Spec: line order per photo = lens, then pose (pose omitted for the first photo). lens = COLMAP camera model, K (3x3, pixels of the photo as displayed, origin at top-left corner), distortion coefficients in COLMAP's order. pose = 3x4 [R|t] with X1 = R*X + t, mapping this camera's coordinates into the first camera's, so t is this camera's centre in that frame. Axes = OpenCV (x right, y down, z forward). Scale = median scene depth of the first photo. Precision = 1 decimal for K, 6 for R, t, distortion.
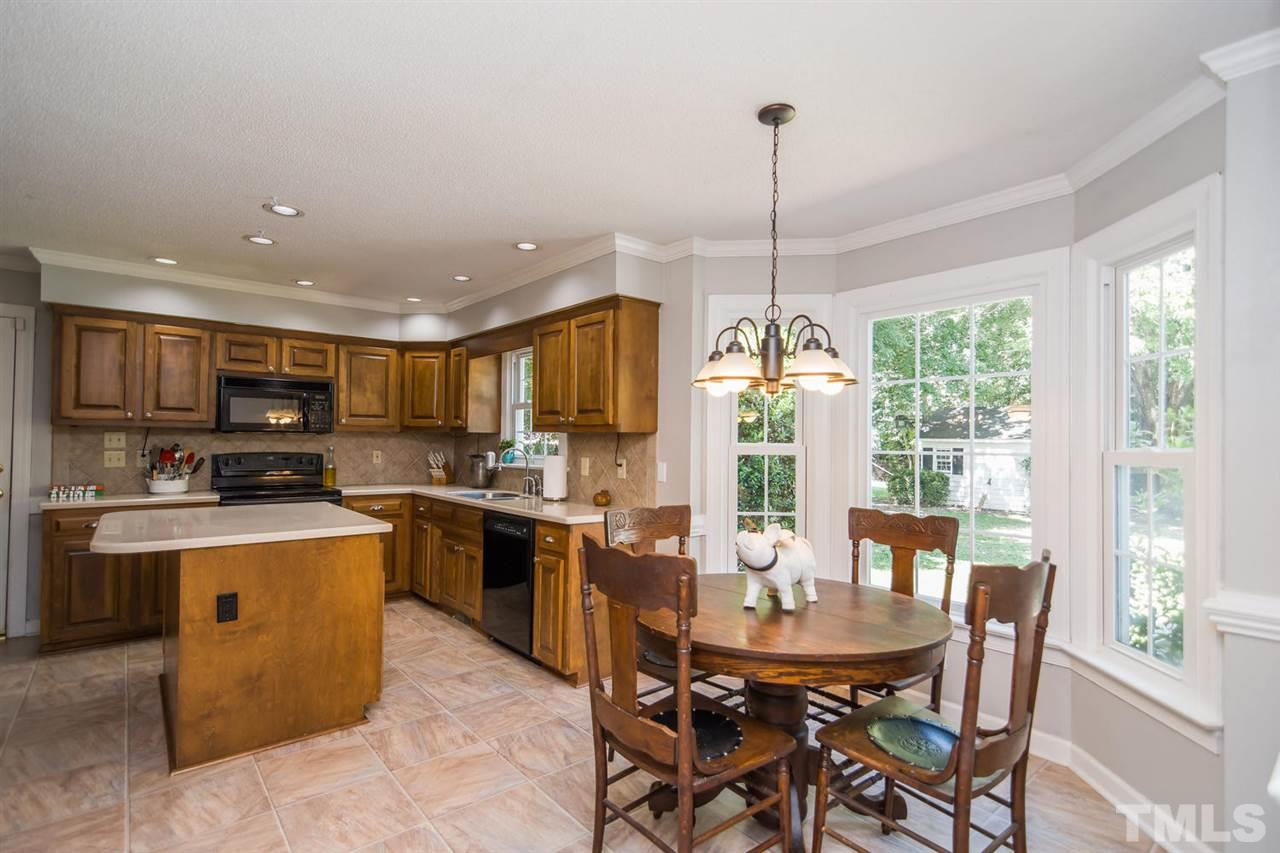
lens RADIAL K [[600.0, 0, 640.0], [0, 600.0, 426.5], [0, 0, 1]] dist [0.014446, -0.000102]
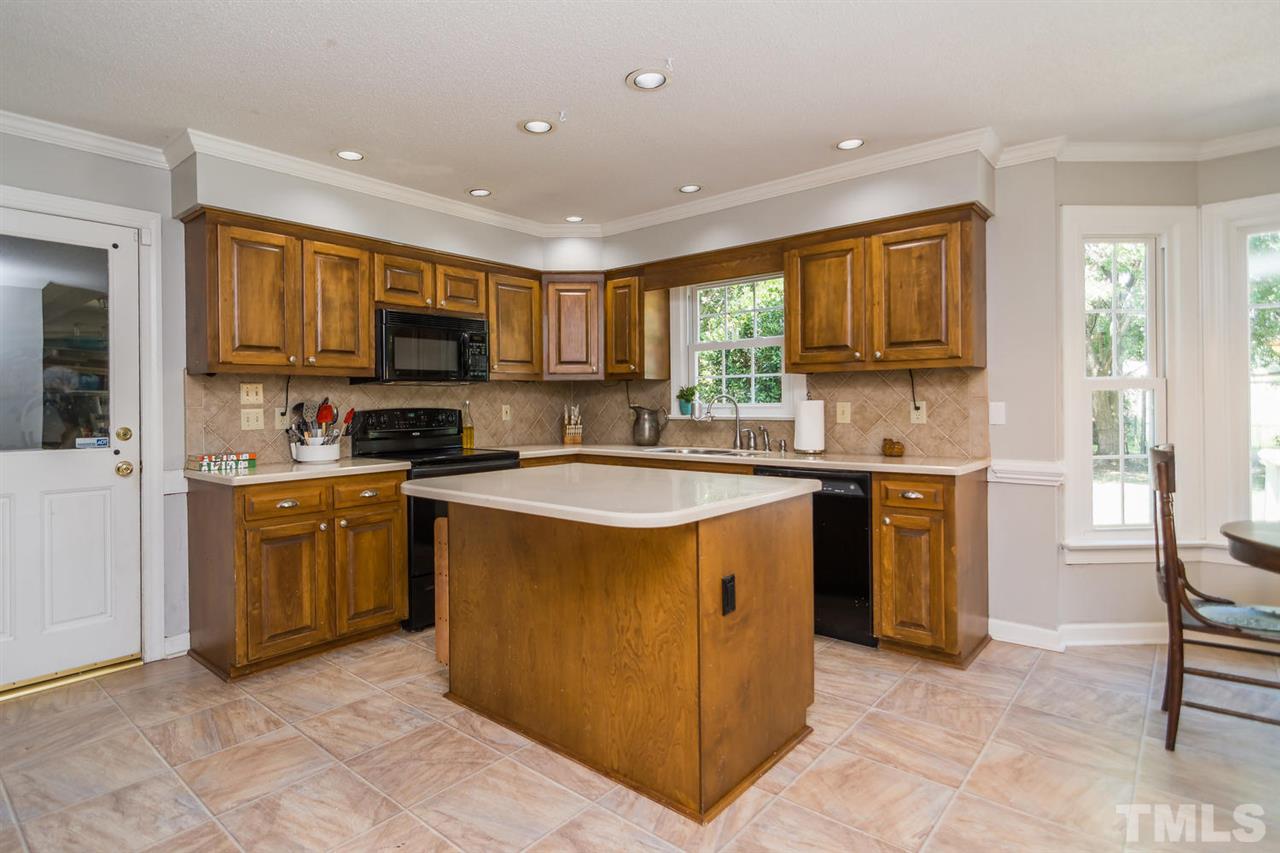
lens RADIAL K [[624.8, 0, 640.0], [0, 624.8, 426.5], [0, 0, 1]] dist [0.006072, 0.000819]
pose [[0.989336, -0.029440, 0.142644, -0.473719], [0.019627, 0.997374, 0.069717, 0.016550], [-0.144322, -0.066174, 0.987316, 0.140569]]
